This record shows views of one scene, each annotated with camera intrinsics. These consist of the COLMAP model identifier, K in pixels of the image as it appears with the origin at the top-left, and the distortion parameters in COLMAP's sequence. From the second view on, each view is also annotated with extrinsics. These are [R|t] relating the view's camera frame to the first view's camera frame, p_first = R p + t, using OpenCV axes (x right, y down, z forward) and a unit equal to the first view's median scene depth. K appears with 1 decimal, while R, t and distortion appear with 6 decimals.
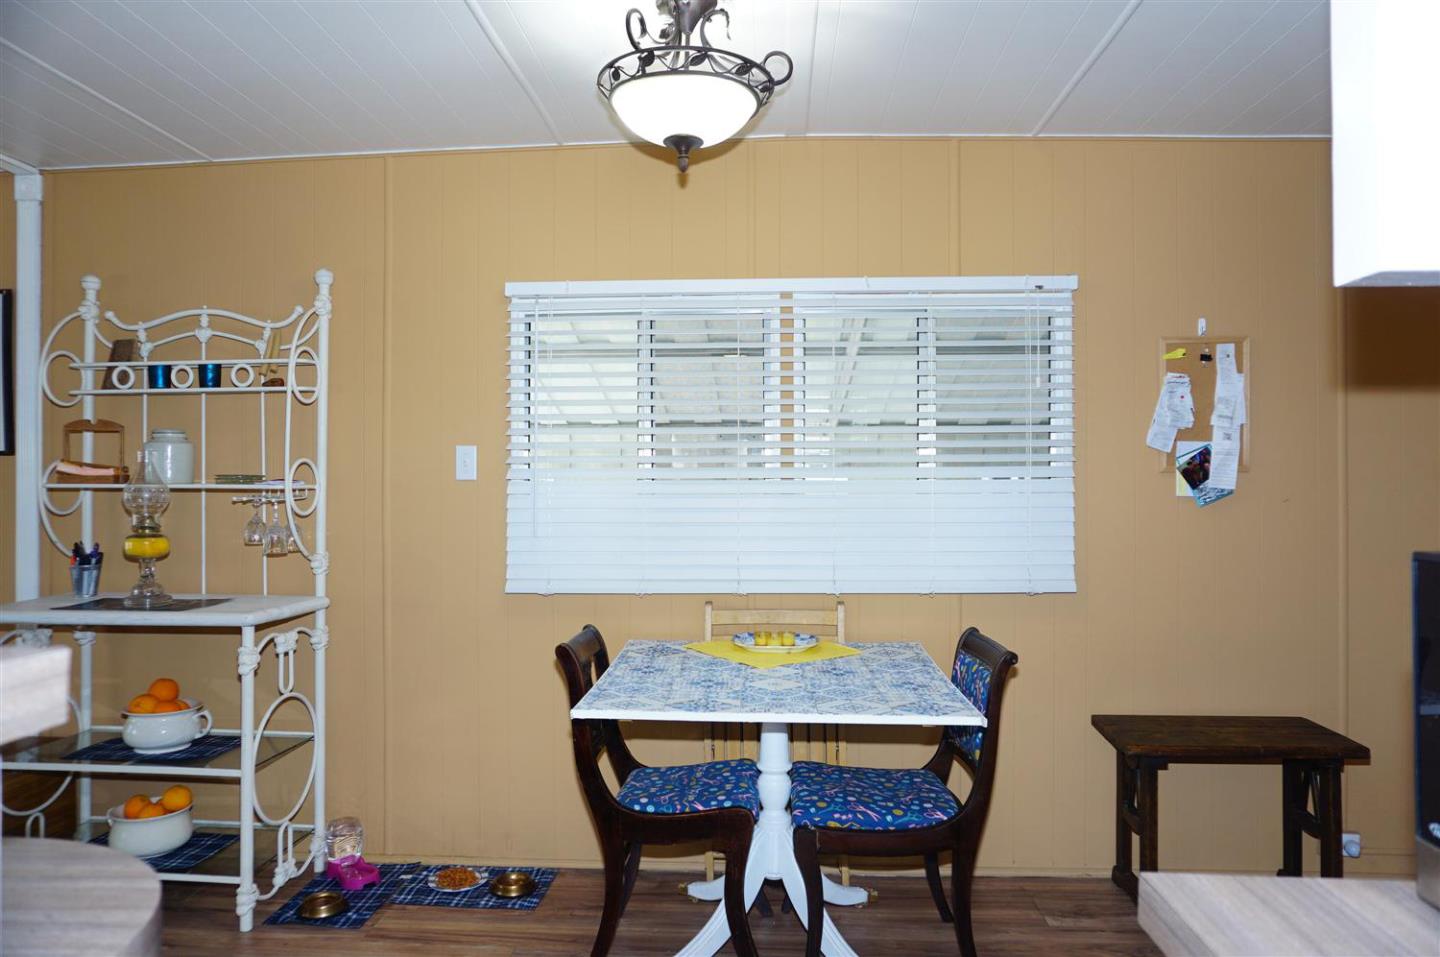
lens RADIAL K [[971.8, 0, 717.5], [0, 971.8, 470.0], [0, 0, 1]] dist [-0.023862, 0.001966]
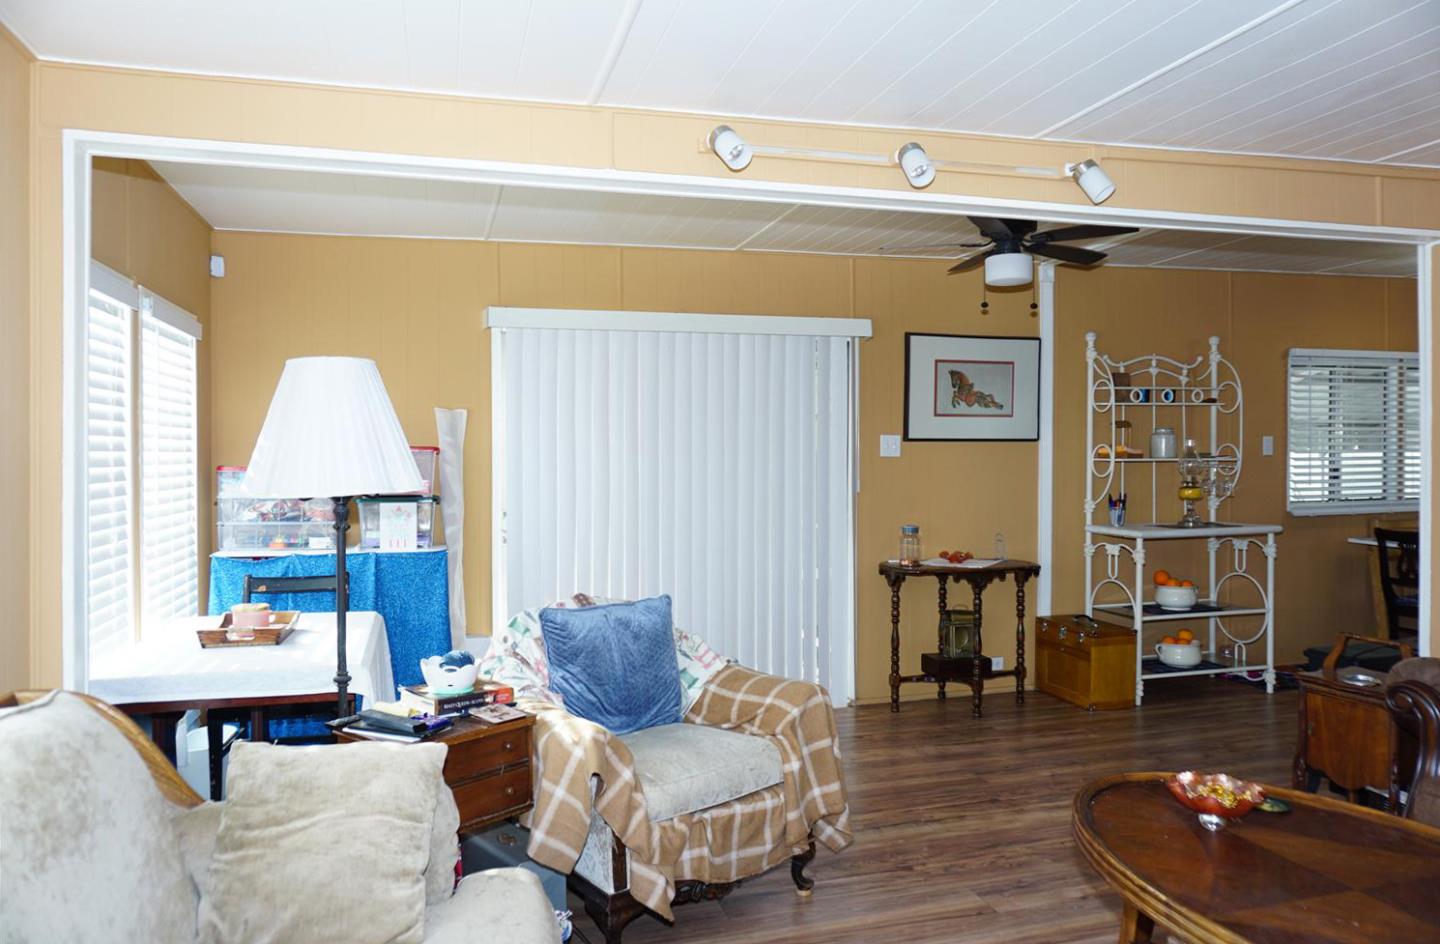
lens RADIAL K [[970.0, 0, 720.0], [0, 970.0, 472.0], [0, 0, 1]] dist [-0.078603, 0.071623]
pose [[0.942129, -0.009905, 0.335103, -1.930134], [0.001009, 0.999643, 0.026709, -0.007933], [-0.335248, -0.024825, 0.941803, -0.360978]]
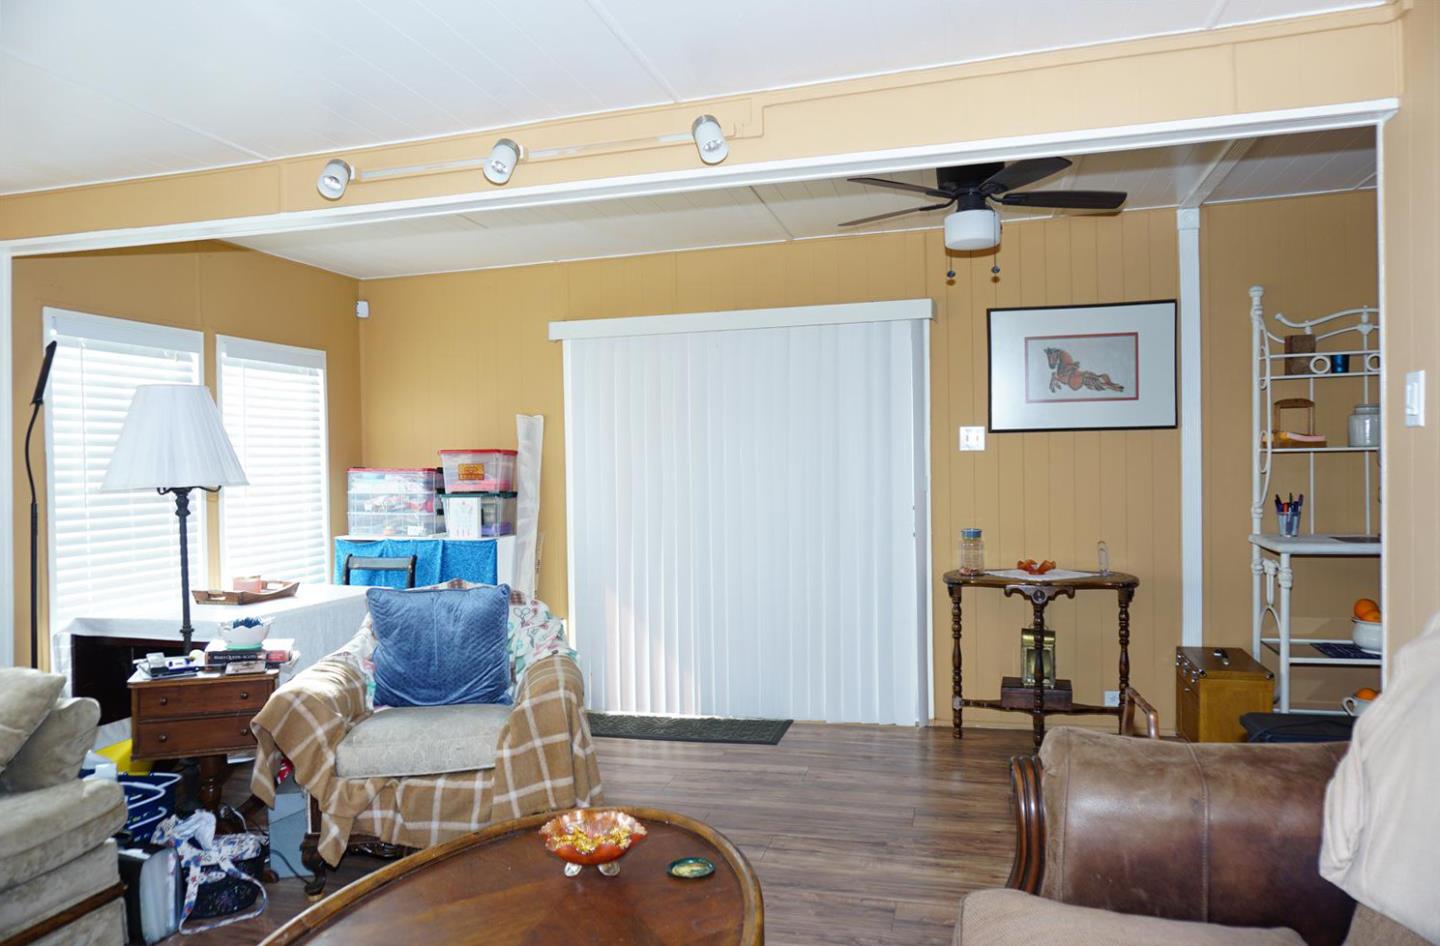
lens RADIAL K [[970.0, 0, 720.0], [0, 970.0, 473.0], [0, 0, 1]] dist [-0.078603, 0.071623]
pose [[0.981215, -0.015913, -0.192261, -1.190771], [0.020874, 0.999499, 0.023803, 0.001197], [0.191786, -0.027369, 0.981055, -0.409010]]
